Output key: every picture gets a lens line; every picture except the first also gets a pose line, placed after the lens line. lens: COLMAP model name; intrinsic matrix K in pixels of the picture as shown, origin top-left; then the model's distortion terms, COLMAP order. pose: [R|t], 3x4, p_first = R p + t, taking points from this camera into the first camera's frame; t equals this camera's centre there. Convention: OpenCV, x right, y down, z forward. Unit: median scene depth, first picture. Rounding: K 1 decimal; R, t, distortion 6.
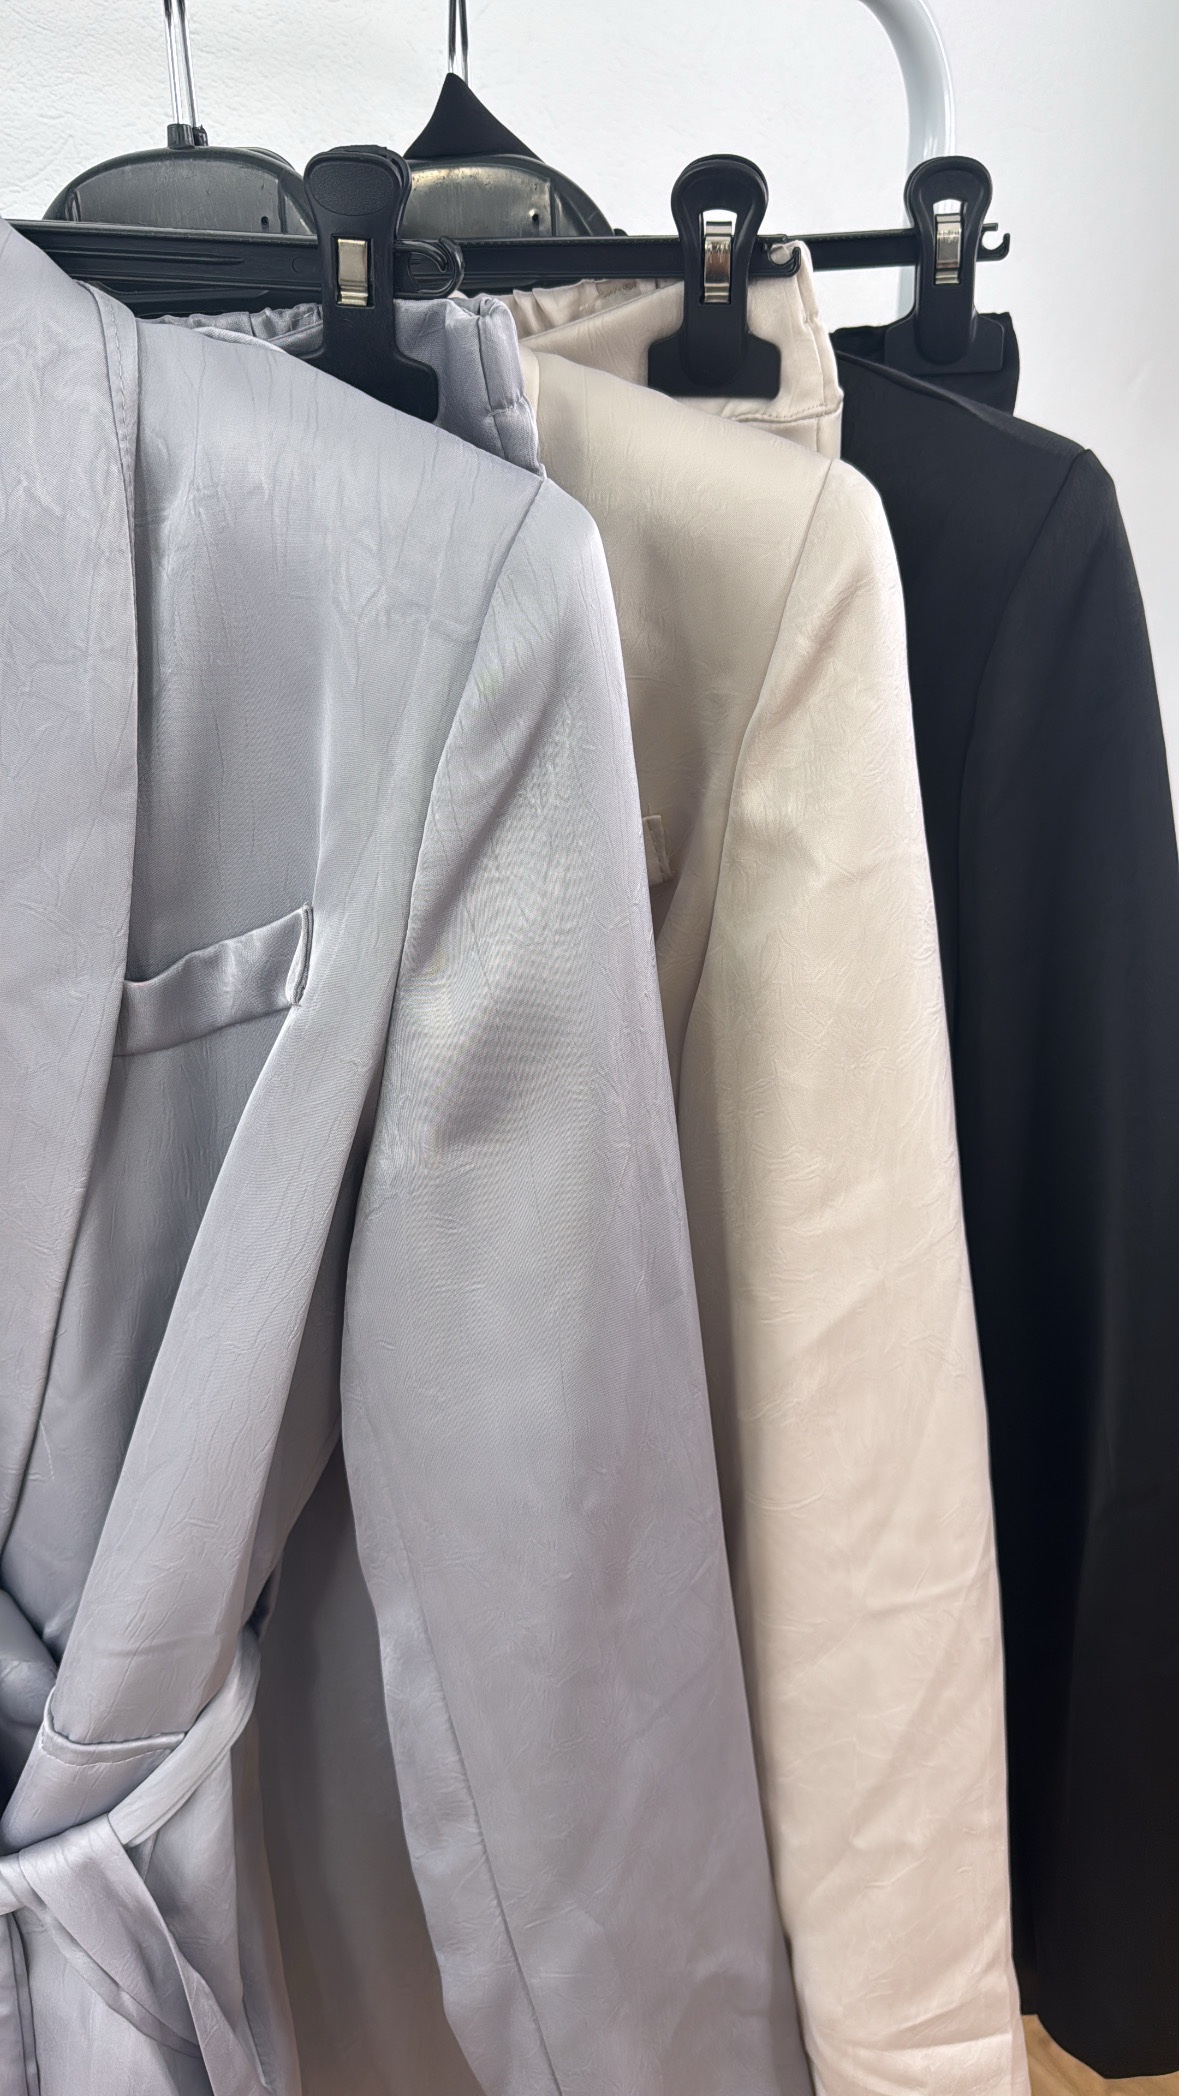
lens RADIAL K [[1634.9, 0, 662.3], [0, 1634.9, 1105.0], [0, 0, 1]] dist [0.108513, -0.211901]
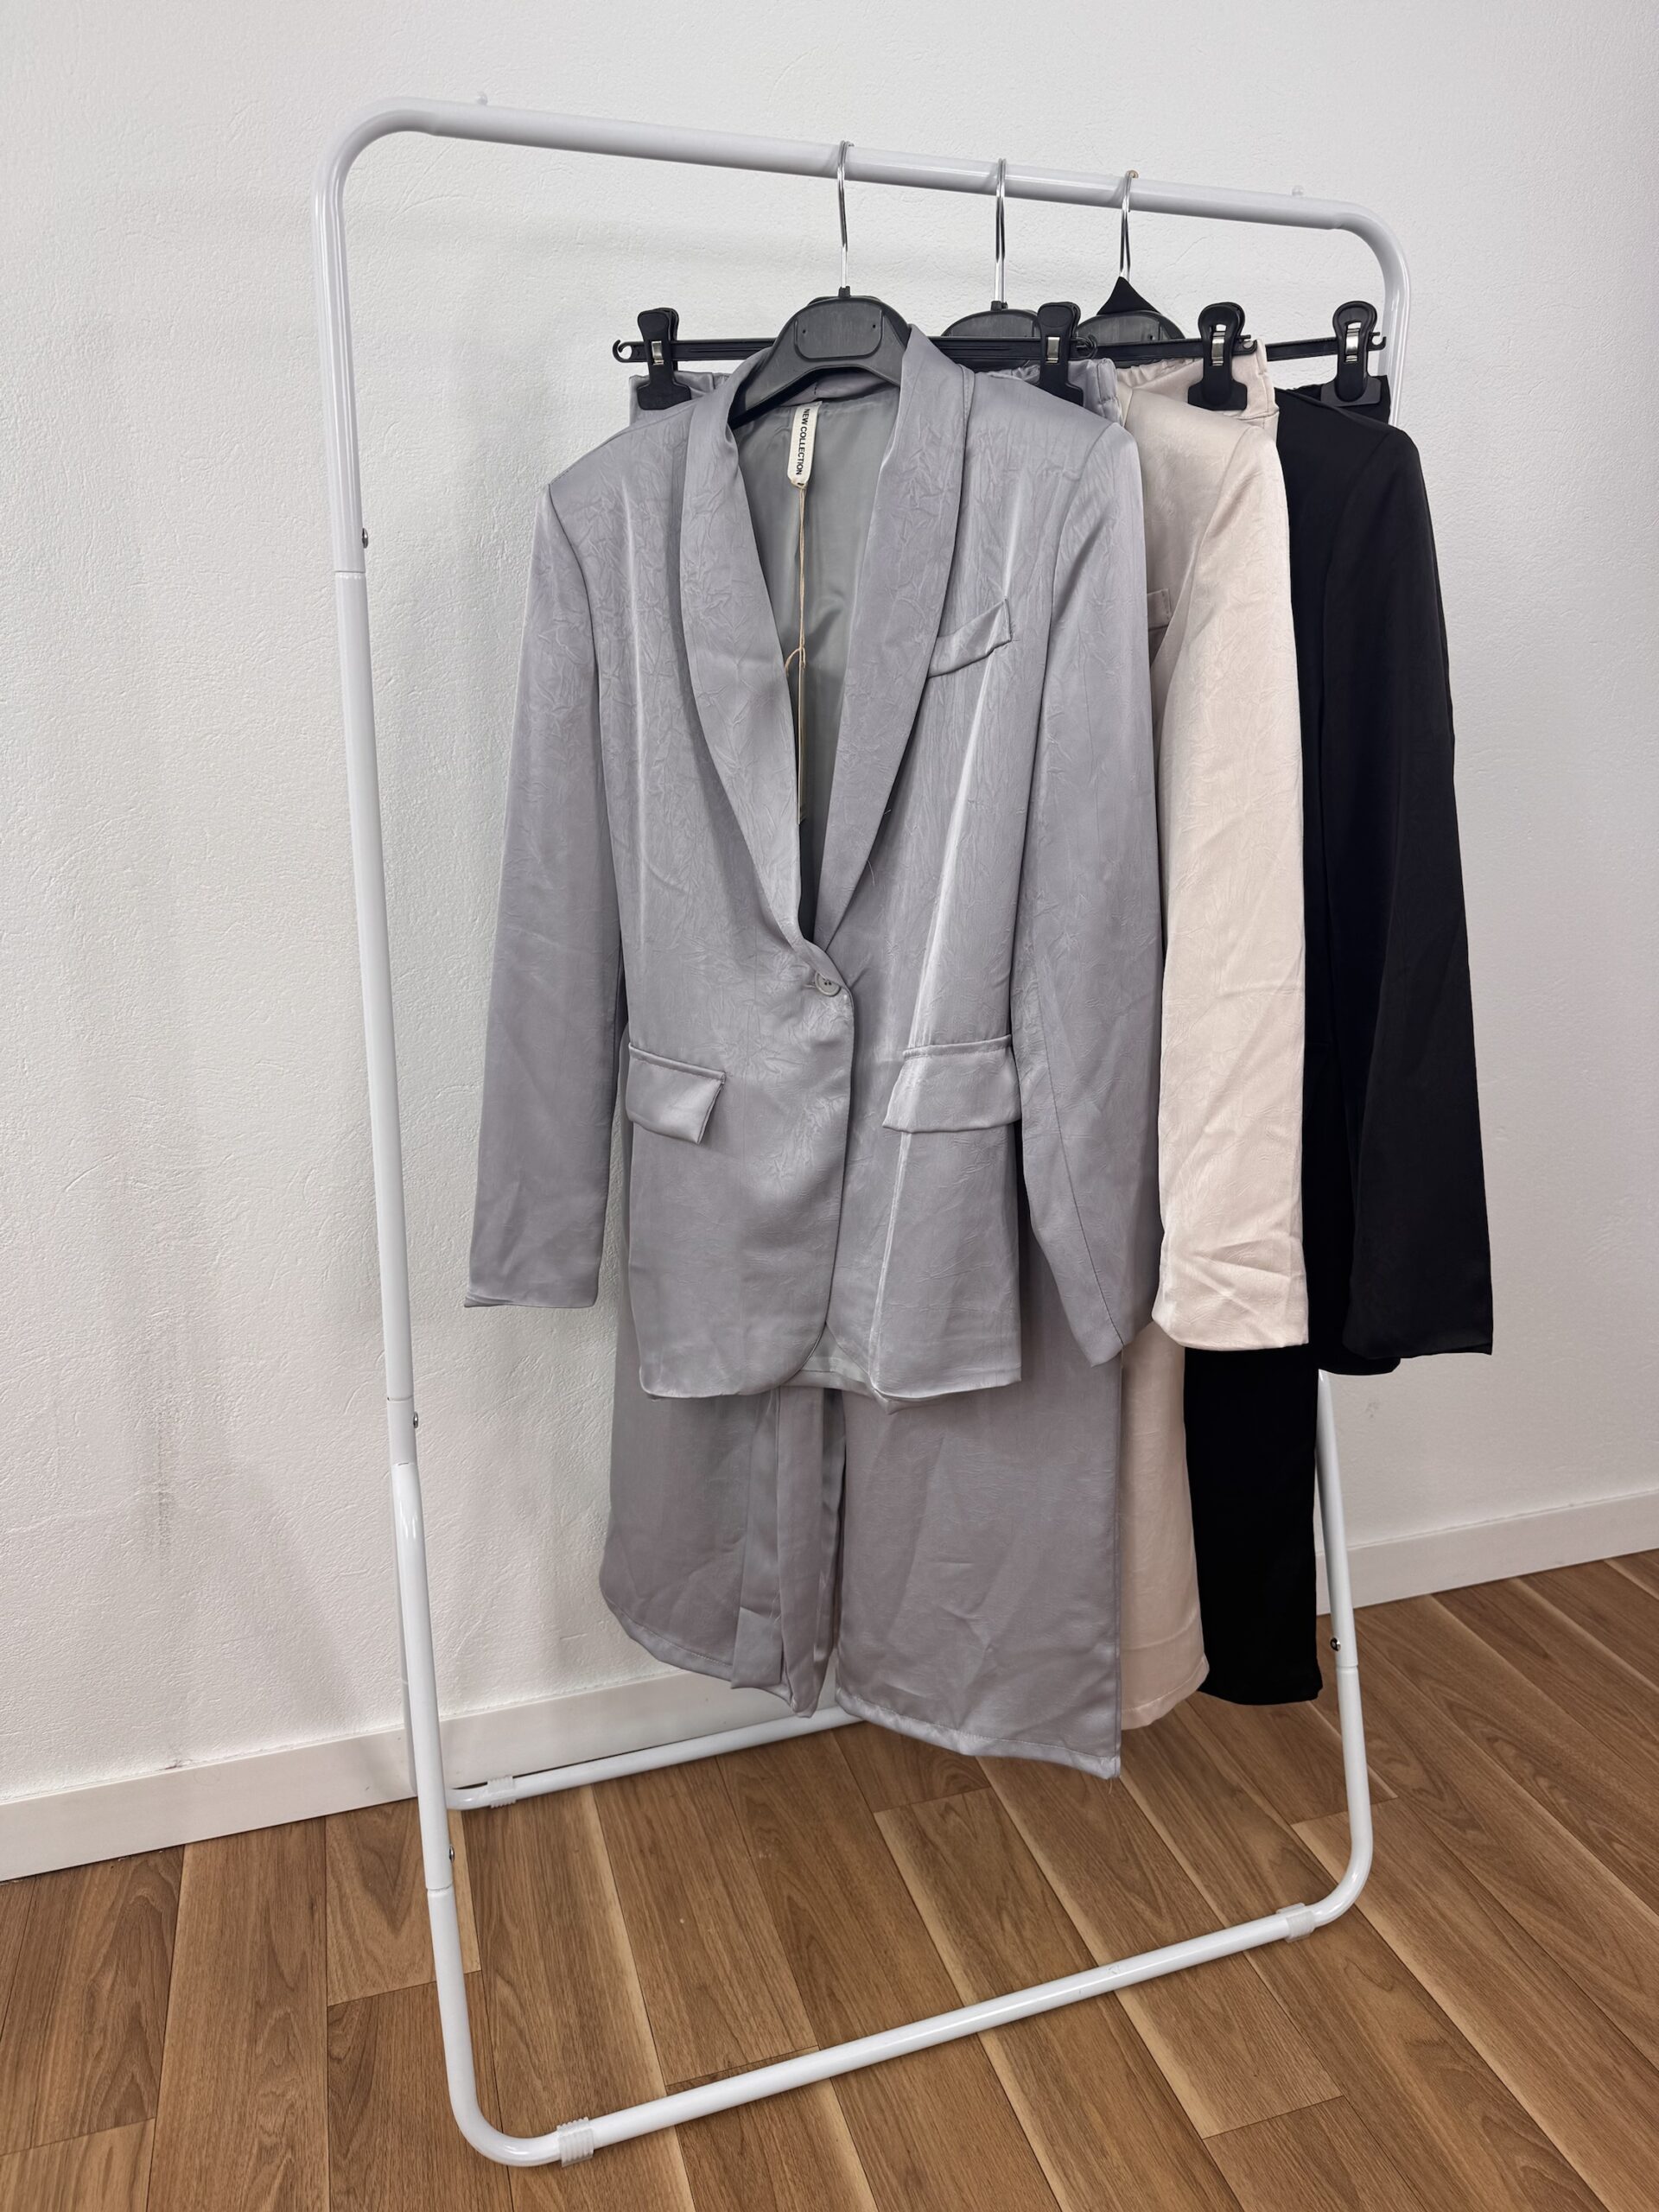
lens RADIAL K [[1573.3, 0, 849.5], [0, 1573.3, 1113.7], [0, 0, 1]] dist [-0.000867, -0.005767]
pose [[0.936380, 0.114429, -0.331810, 0.382316], [-0.144463, 0.987224, -0.067223, 0.721297], [0.319878, 0.110881, 0.940948, -1.038828]]
